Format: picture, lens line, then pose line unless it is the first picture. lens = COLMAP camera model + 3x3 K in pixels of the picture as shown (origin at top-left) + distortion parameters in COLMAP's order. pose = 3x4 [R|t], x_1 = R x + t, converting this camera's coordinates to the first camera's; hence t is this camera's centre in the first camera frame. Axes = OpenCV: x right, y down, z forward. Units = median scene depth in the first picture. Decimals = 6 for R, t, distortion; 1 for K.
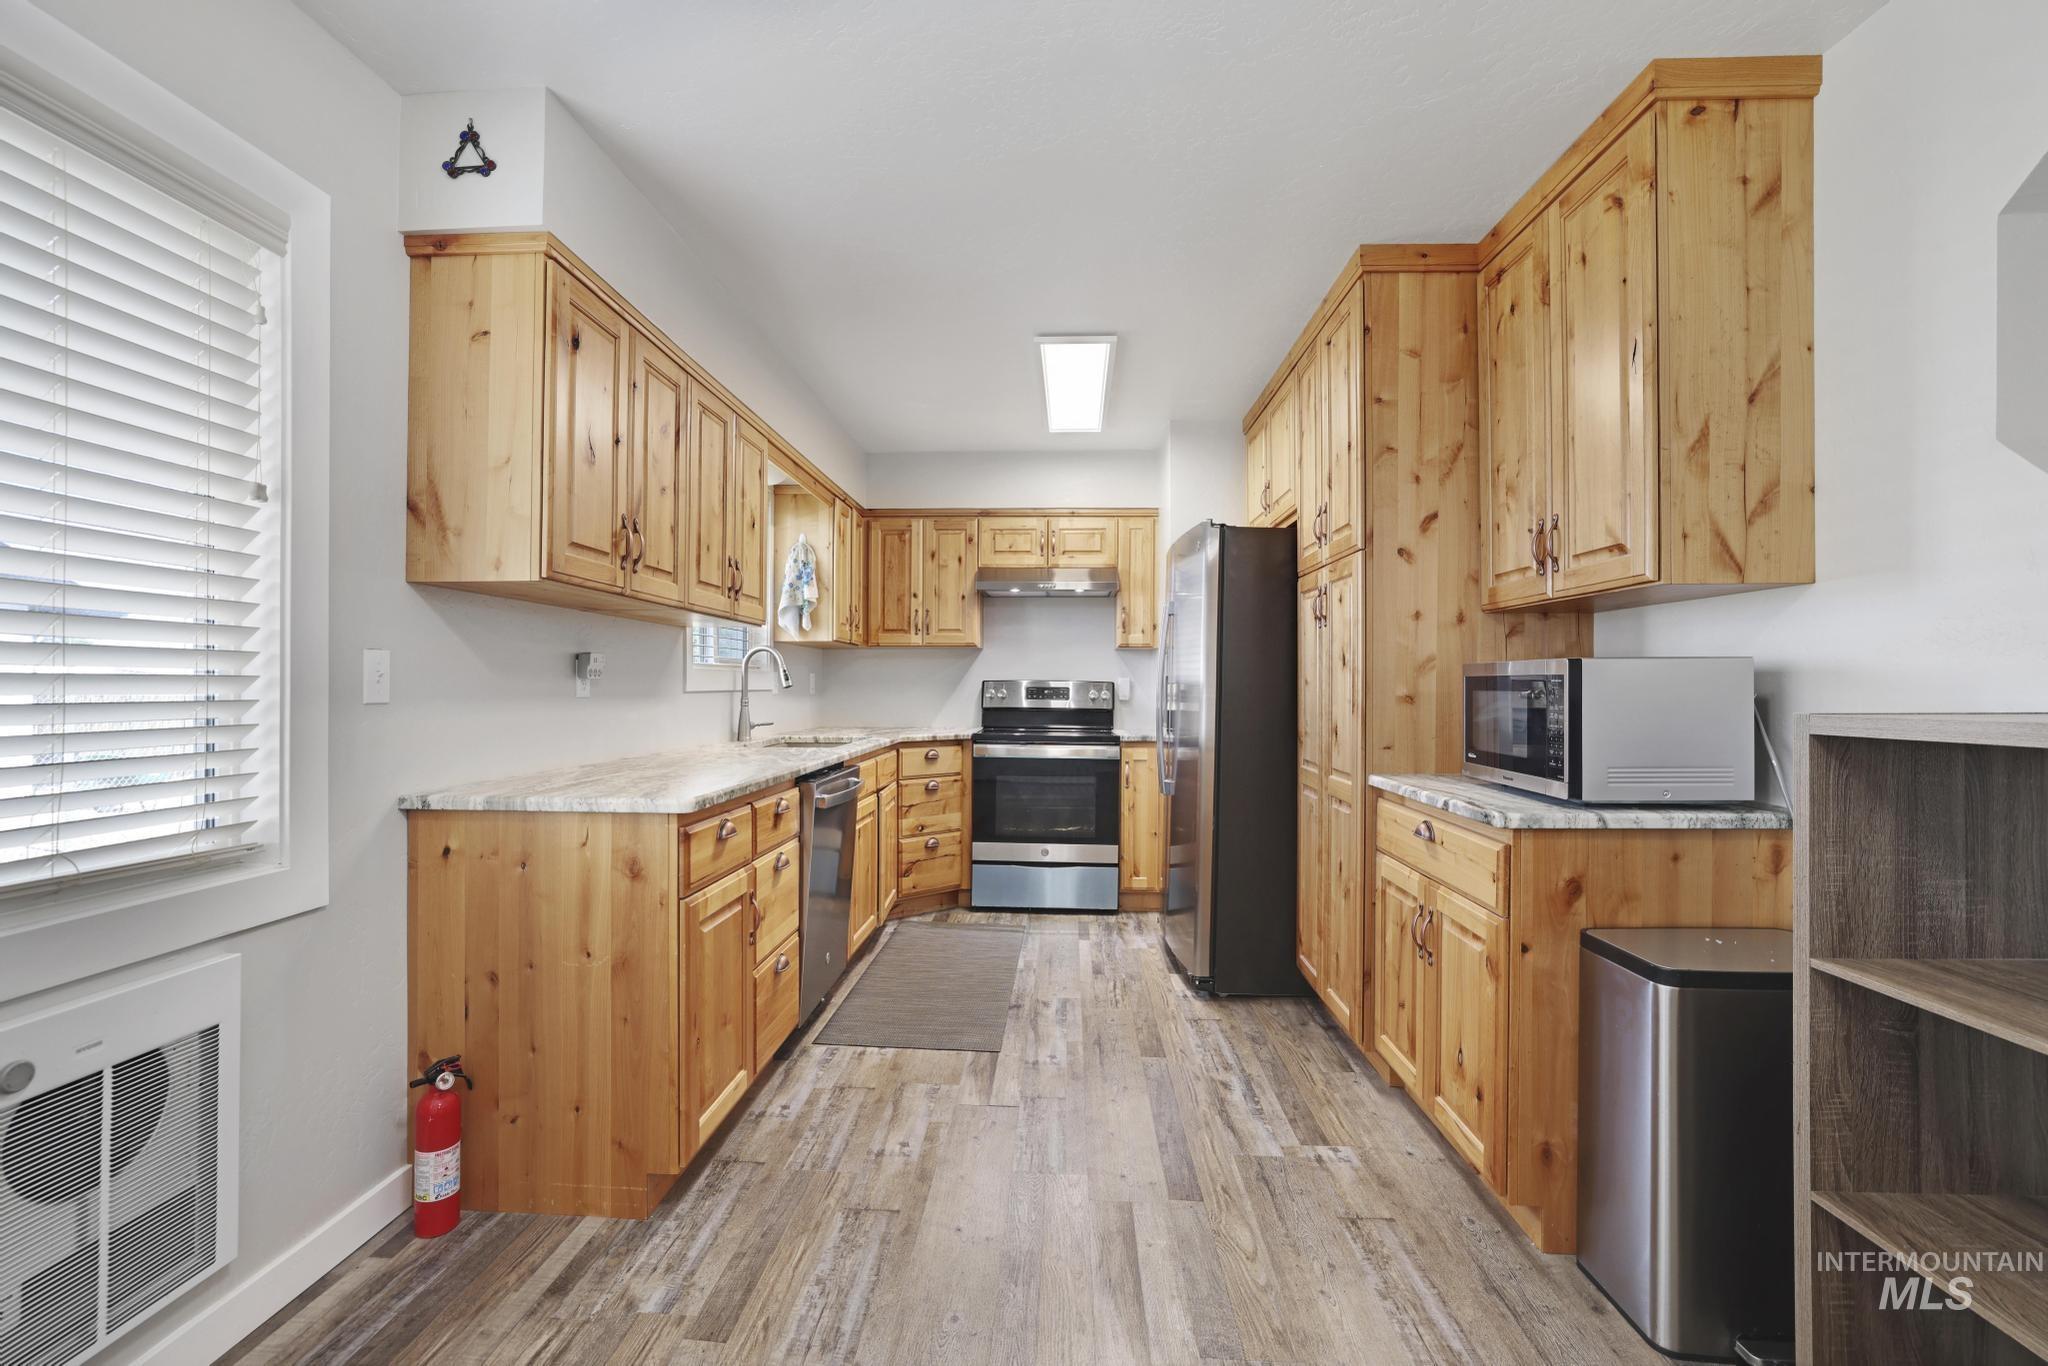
lens RADIAL K [[893.2, 0, 1019.0], [0, 893.2, 665.0], [0, 0, 1]] dist [-0.042163, 0.015276]
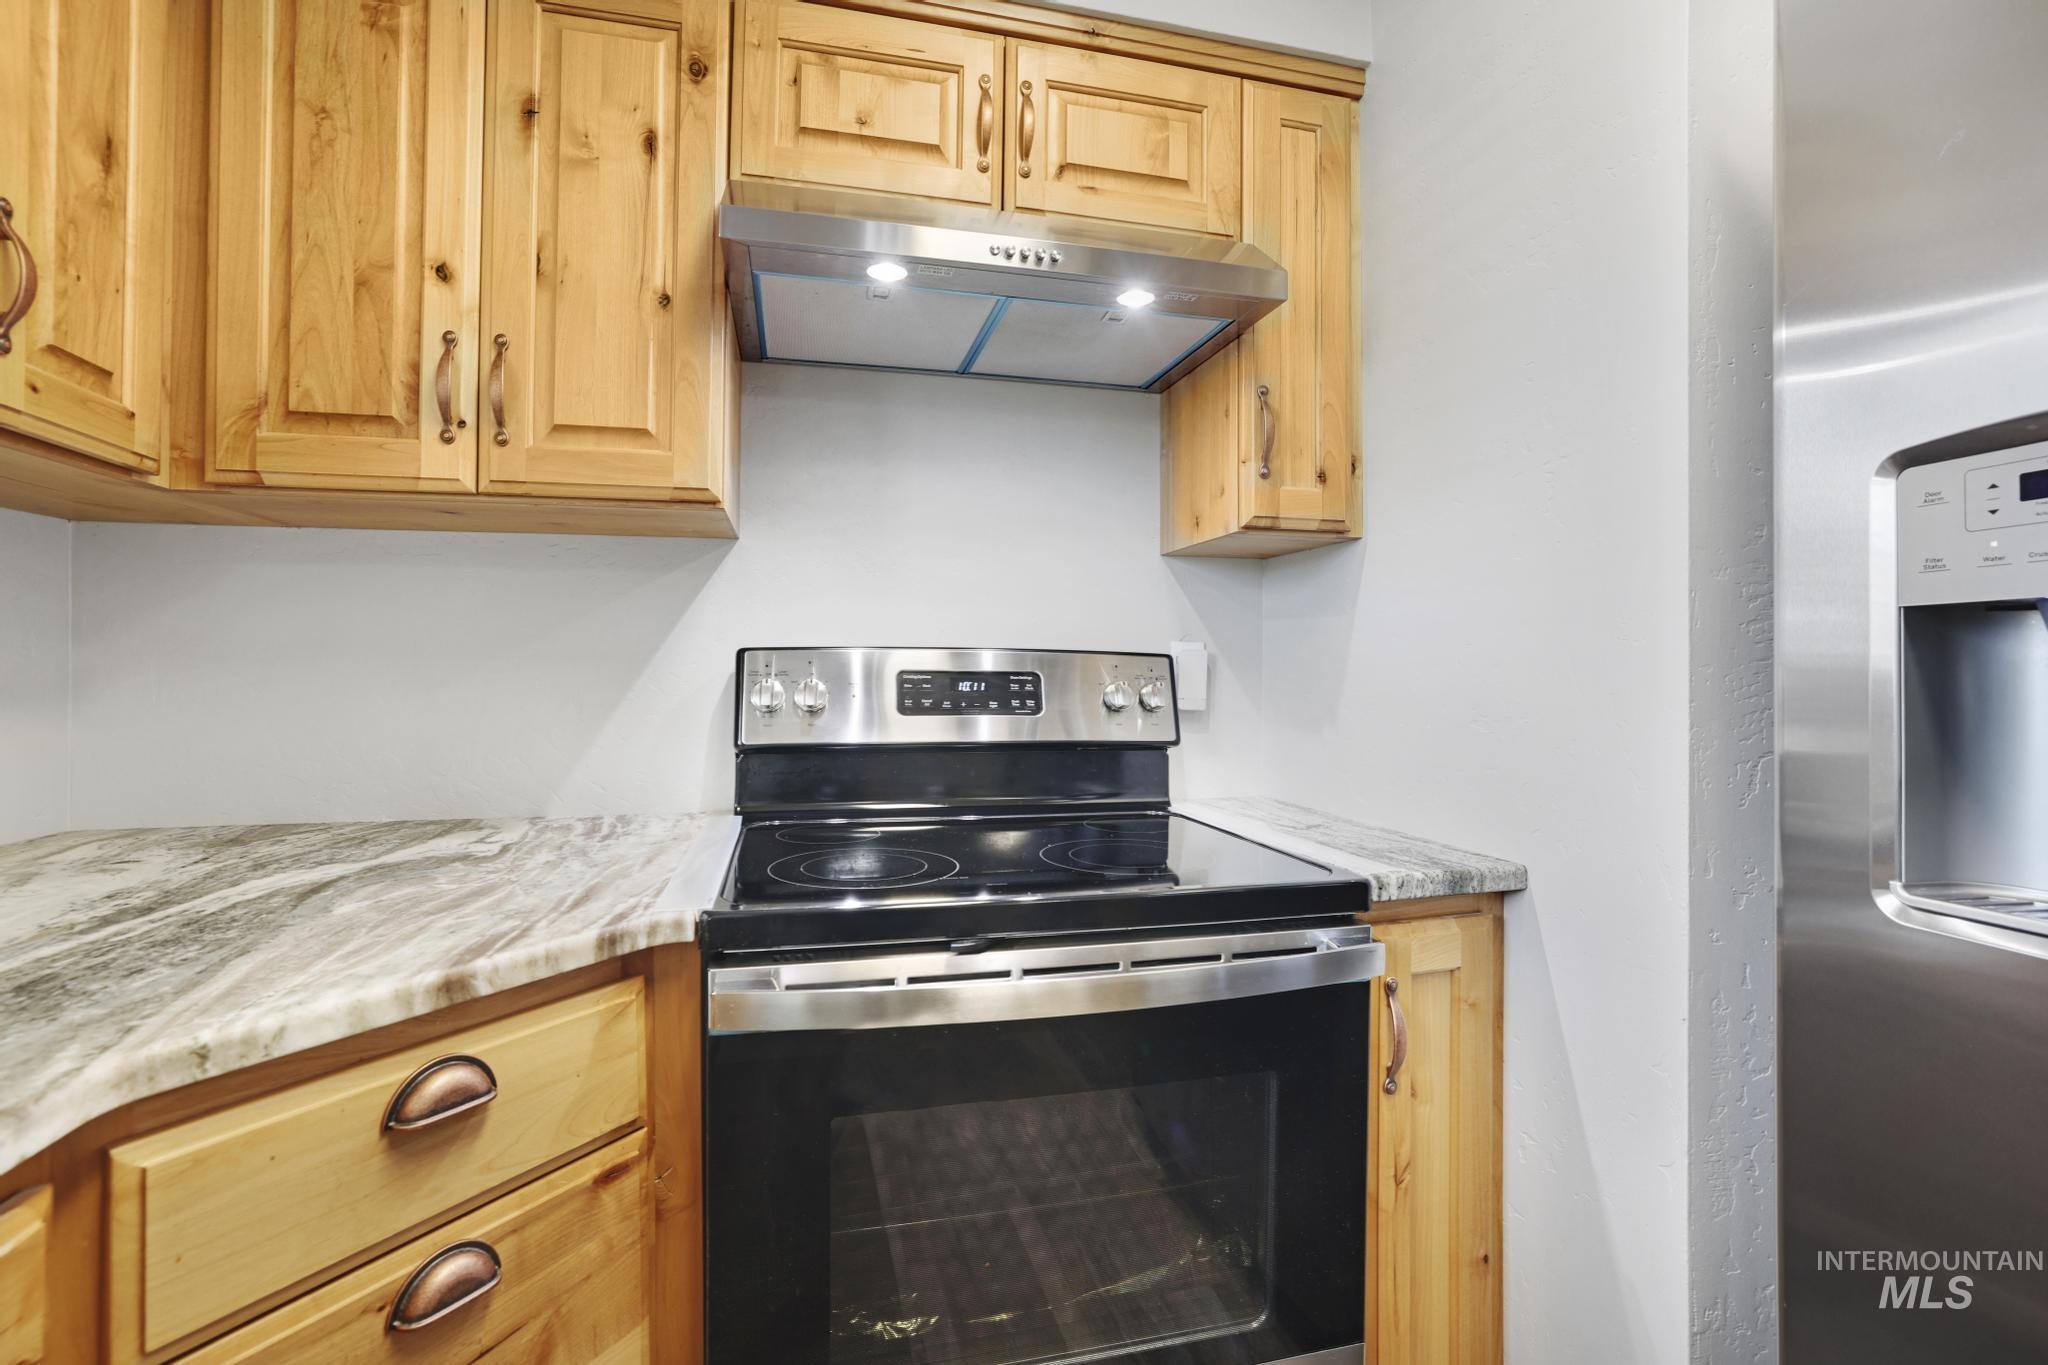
lens RADIAL K [[893.2, 0, 1019.0], [0, 893.2, 664.5], [0, 0, 1]] dist [-0.042163, 0.015276]
pose [[0.956475, 0.004497, 0.291780, -0.076776], [-0.009341, 0.999841, 0.015211, 0.034876], [-0.291665, -0.017274, 0.956365, 1.425913]]
